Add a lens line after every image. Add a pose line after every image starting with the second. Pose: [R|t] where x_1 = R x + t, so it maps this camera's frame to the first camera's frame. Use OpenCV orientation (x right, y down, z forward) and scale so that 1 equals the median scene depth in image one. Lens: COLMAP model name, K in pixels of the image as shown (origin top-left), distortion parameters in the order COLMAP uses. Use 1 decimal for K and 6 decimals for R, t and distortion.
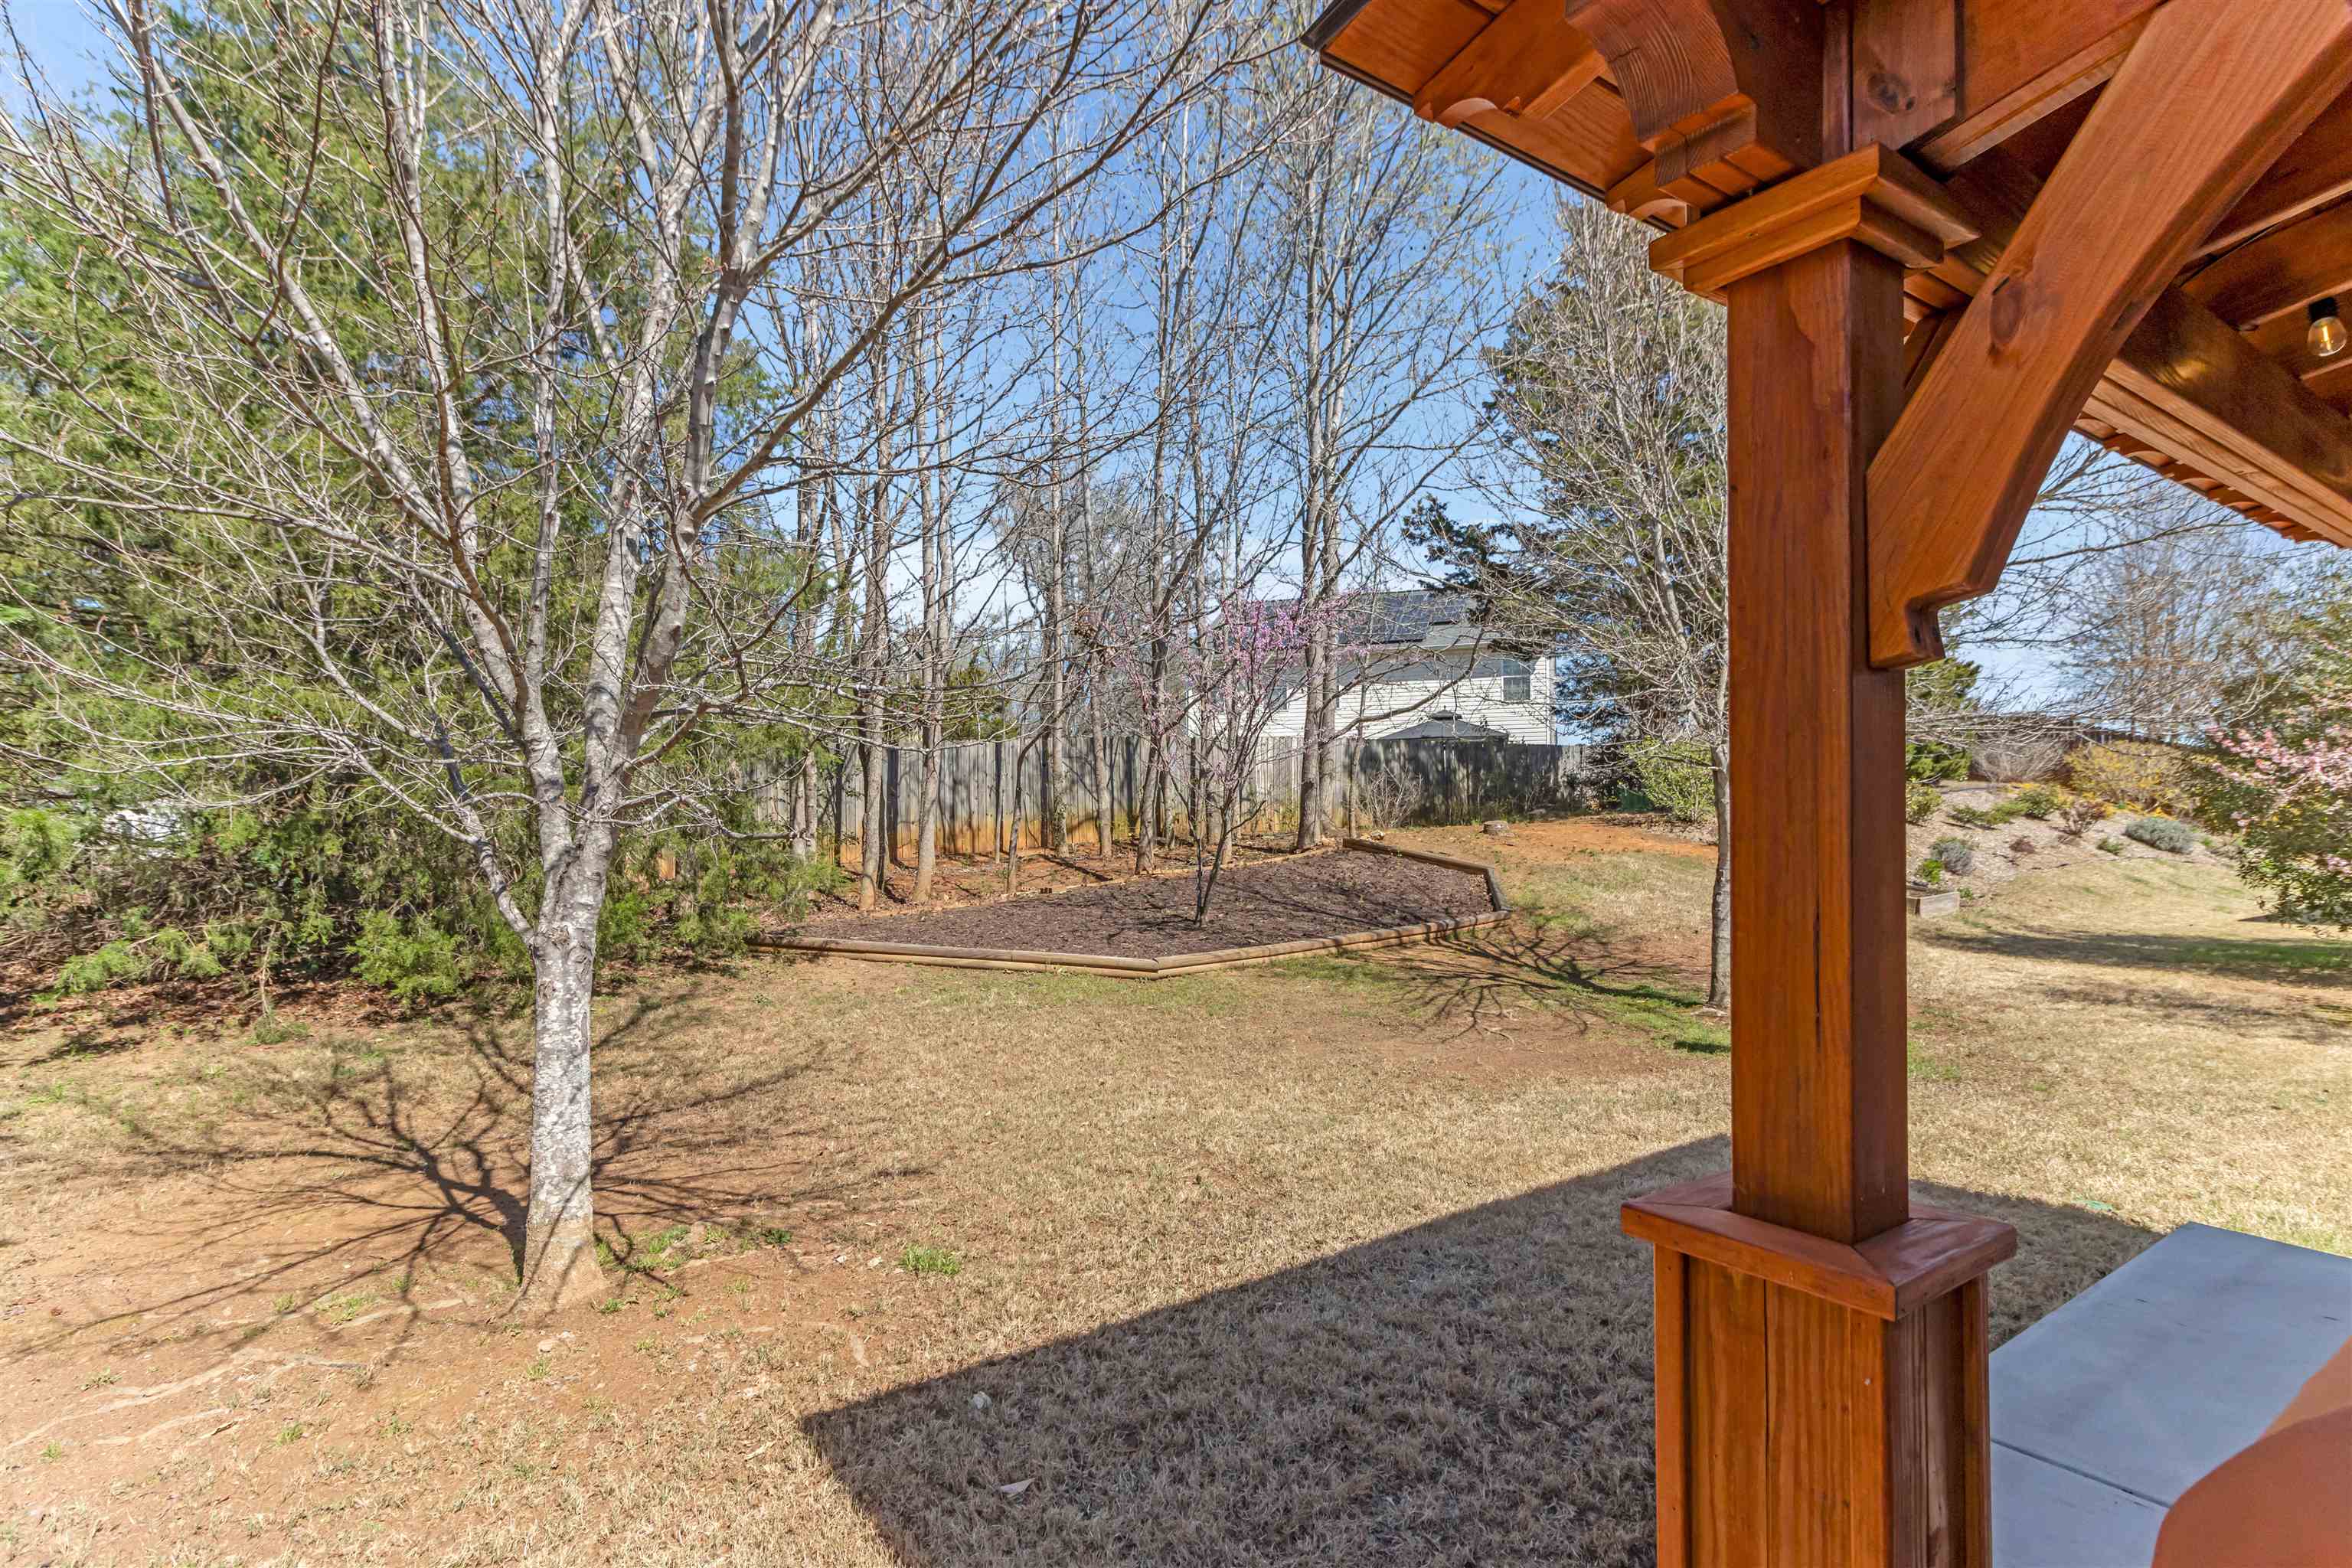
lens RADIAL K [[1138.9, 0, 1169.9], [0, 1138.9, 767.6], [0, 0, 1]] dist [0.000511, -0.000176]
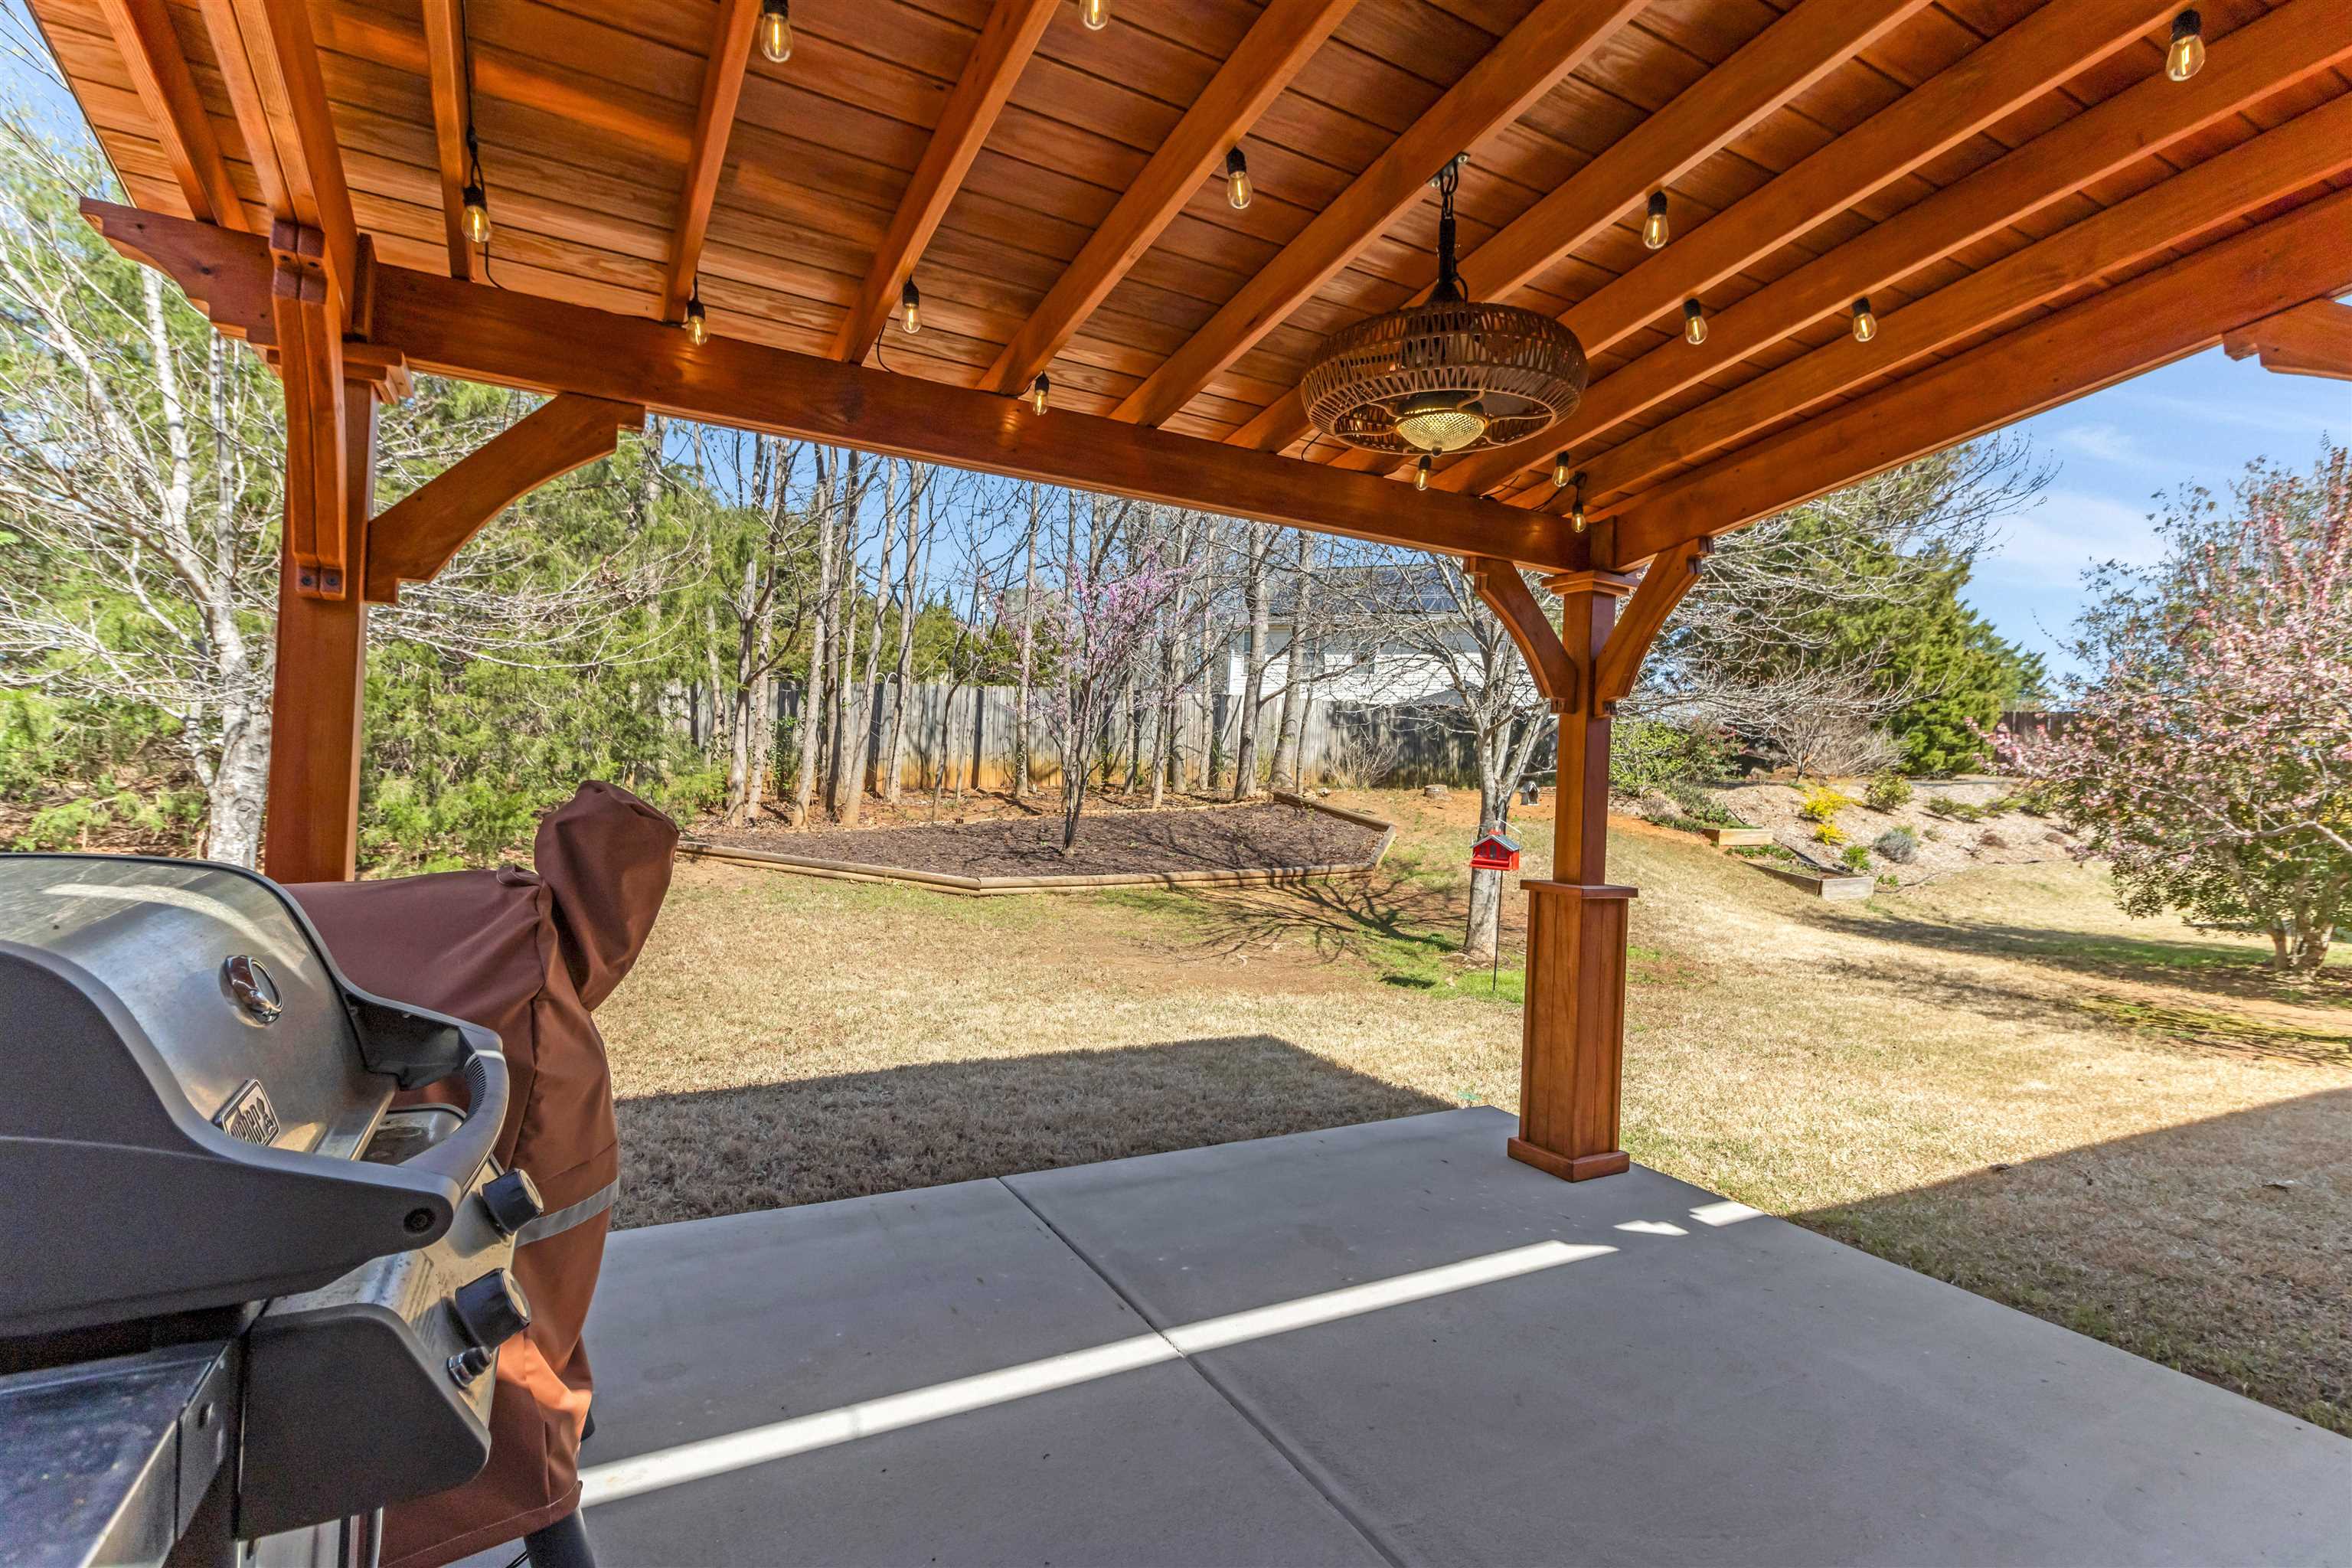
lens RADIAL K [[1138.9, 0, 1169.9], [0, 1138.9, 767.6], [0, 0, 1]] dist [0.000511, -0.000176]
pose [[0.991847, 0.051344, -0.116632, 0.250132], [-0.047743, 0.998299, 0.033460, 0.011697], [0.118152, -0.027619, 0.992611, -0.065215]]
